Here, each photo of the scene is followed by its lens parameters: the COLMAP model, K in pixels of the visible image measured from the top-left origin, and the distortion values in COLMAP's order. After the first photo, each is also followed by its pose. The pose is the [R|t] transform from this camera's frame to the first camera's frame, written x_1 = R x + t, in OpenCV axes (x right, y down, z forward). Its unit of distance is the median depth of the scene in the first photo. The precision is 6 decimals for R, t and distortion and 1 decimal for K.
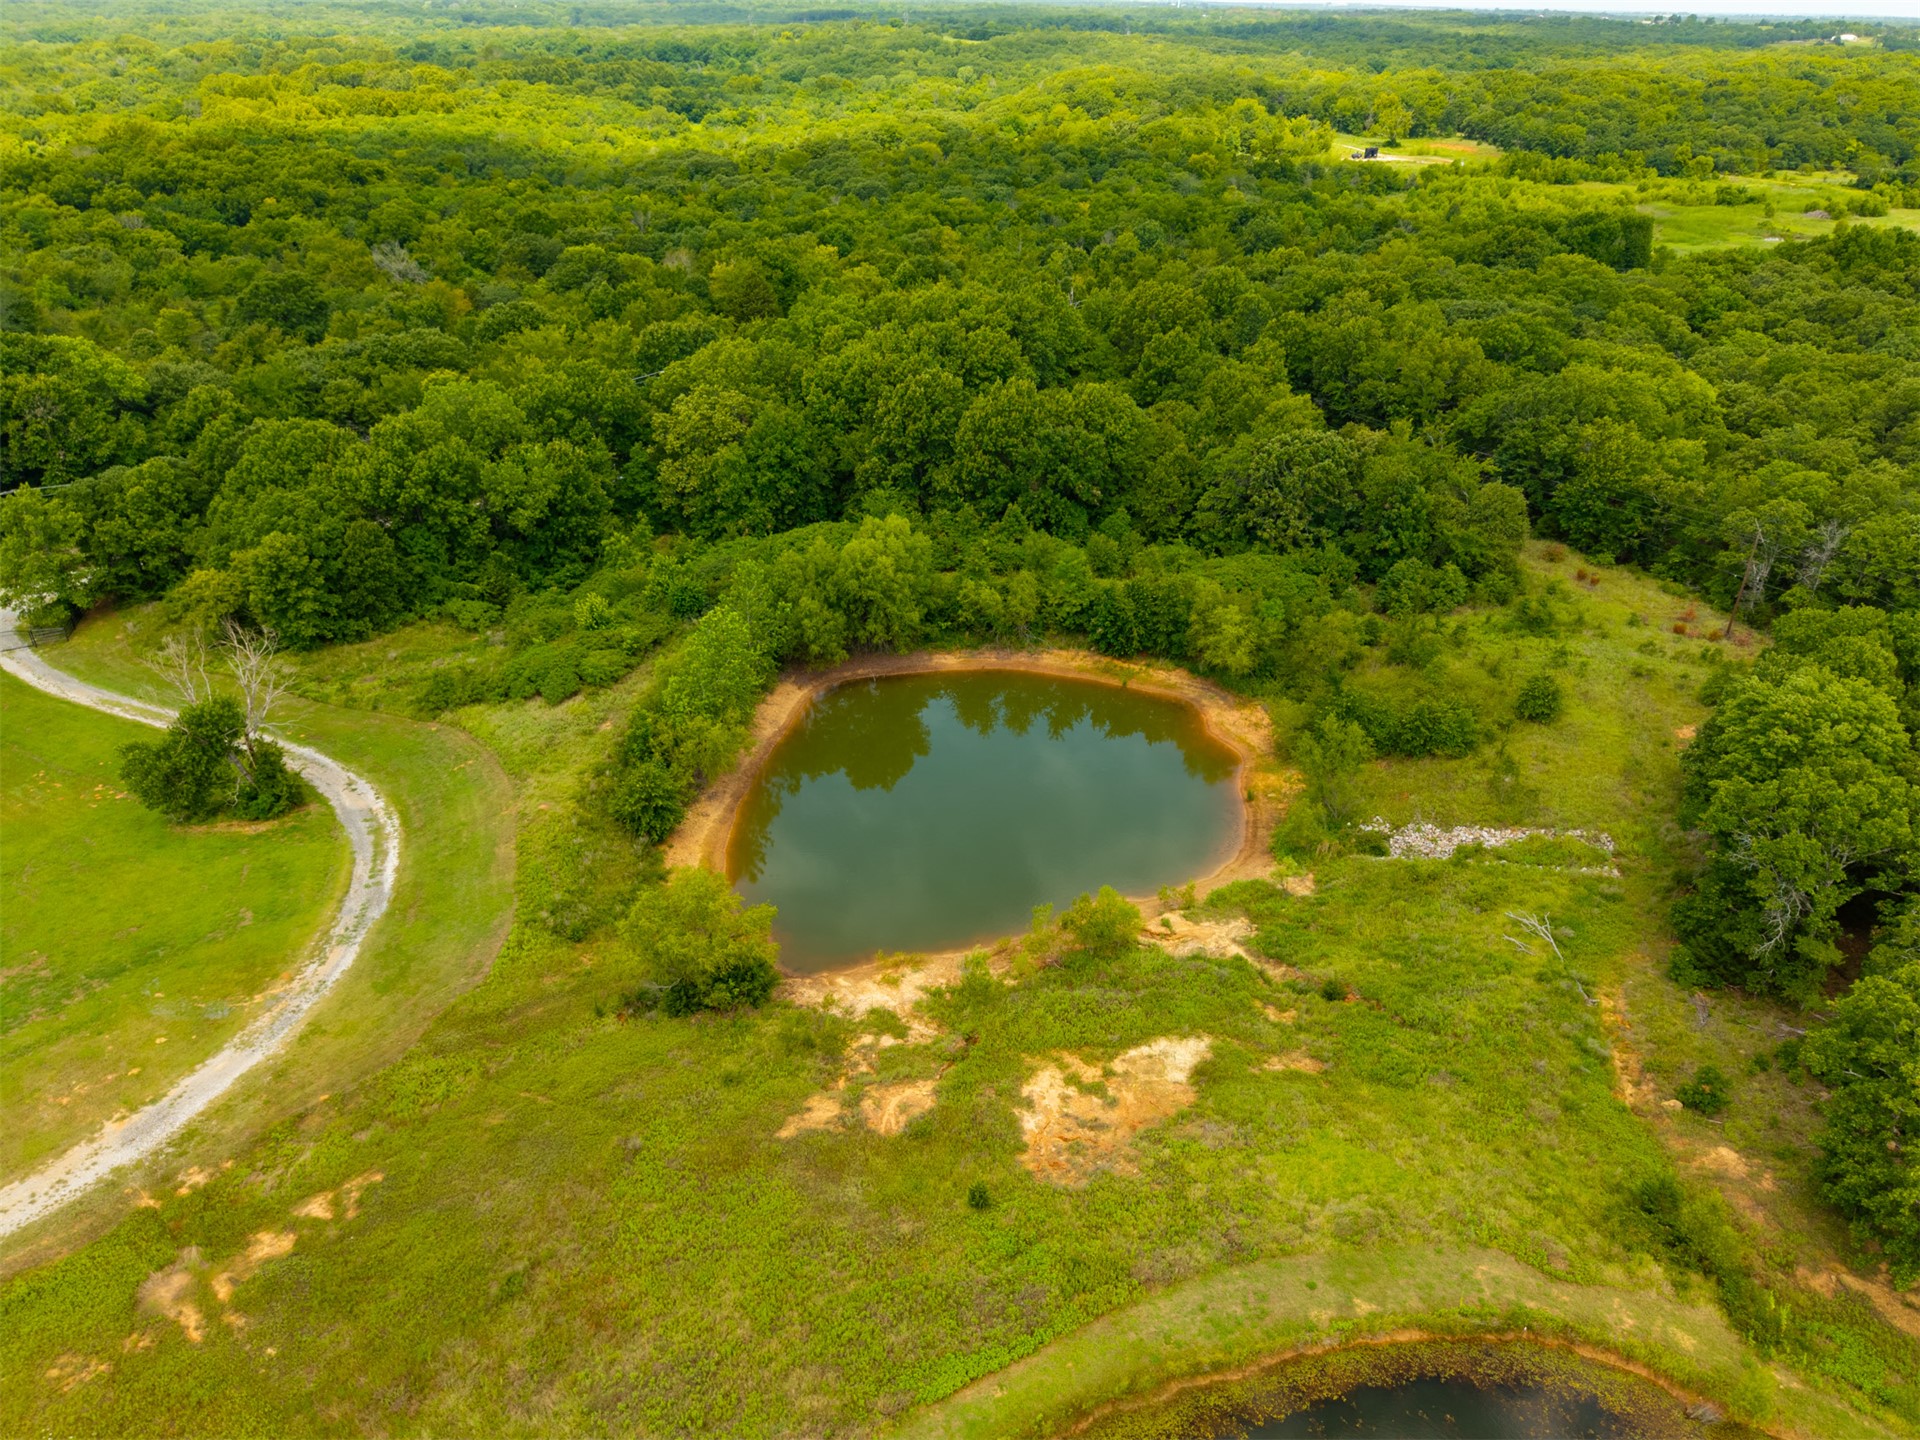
lens RADIAL K [[1291.6, 0, 966.2], [0, 1291.6, 720.7], [0, 0, 1]] dist [0.009824, -0.005143]
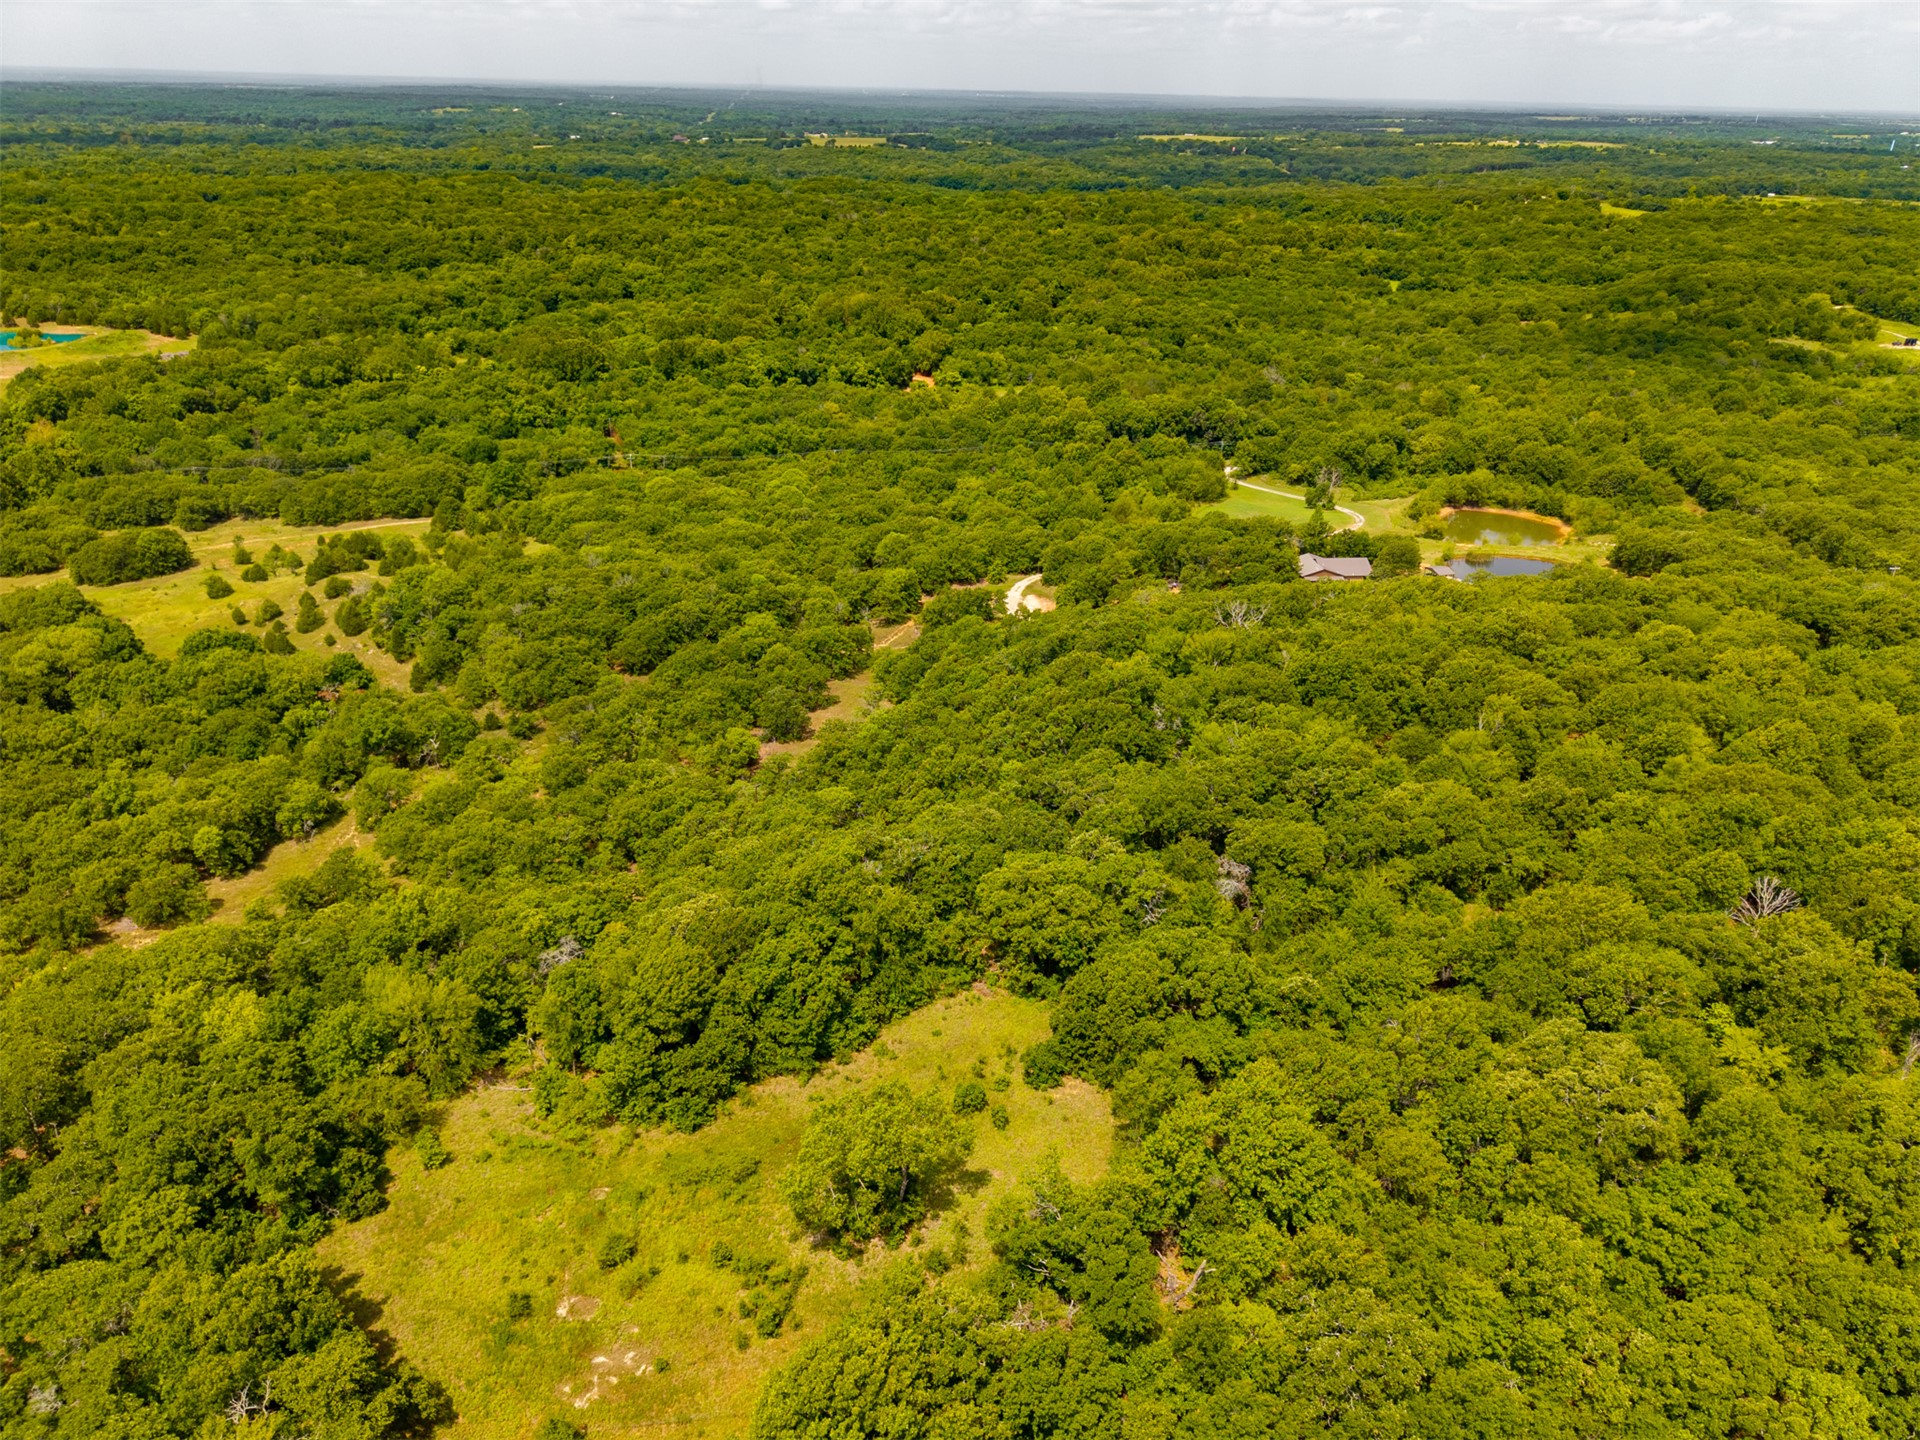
lens RADIAL K [[1291.6, 0, 966.2], [0, 1291.6, 720.7], [0, 0, 1]] dist [0.009824, -0.005143]
pose [[0.897342, 0.196595, -0.395130, 0.177836], [-0.220644, 0.975225, -0.015866, 0.773326], [0.382221, 0.101420, 0.918488, -2.417958]]
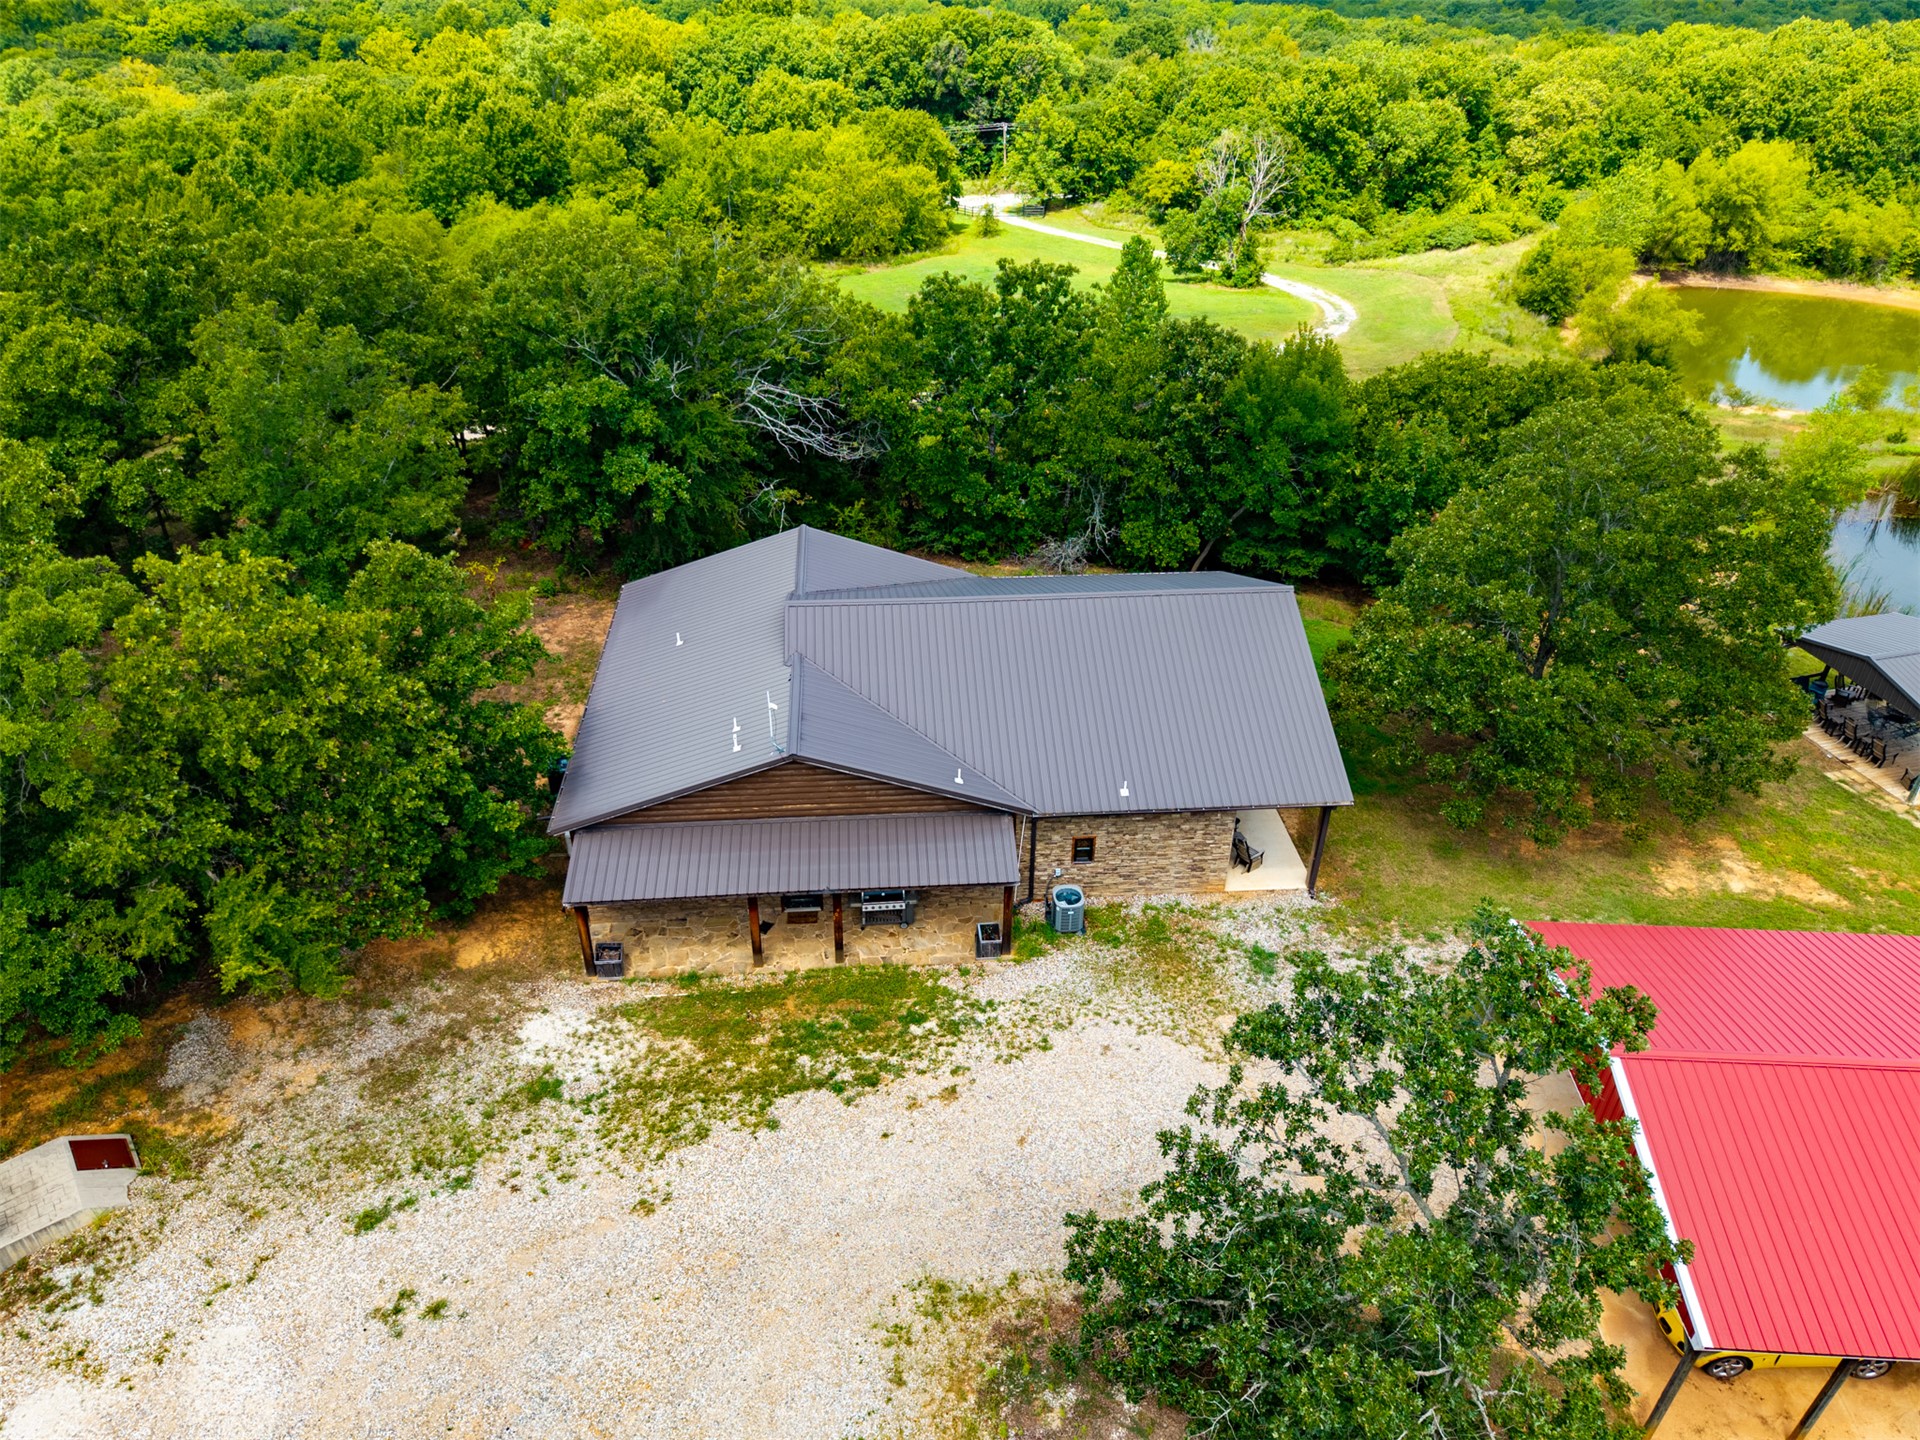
lens RADIAL K [[1291.6, 0, 966.2], [0, 1291.6, 720.7], [0, 0, 1]] dist [0.009824, -0.005143]
pose [[0.893628, 0.239911, -0.379303, -0.112526], [-0.217567, 0.970761, 0.101430, 0.297892], [0.392547, -0.008117, 0.919696, -0.255347]]
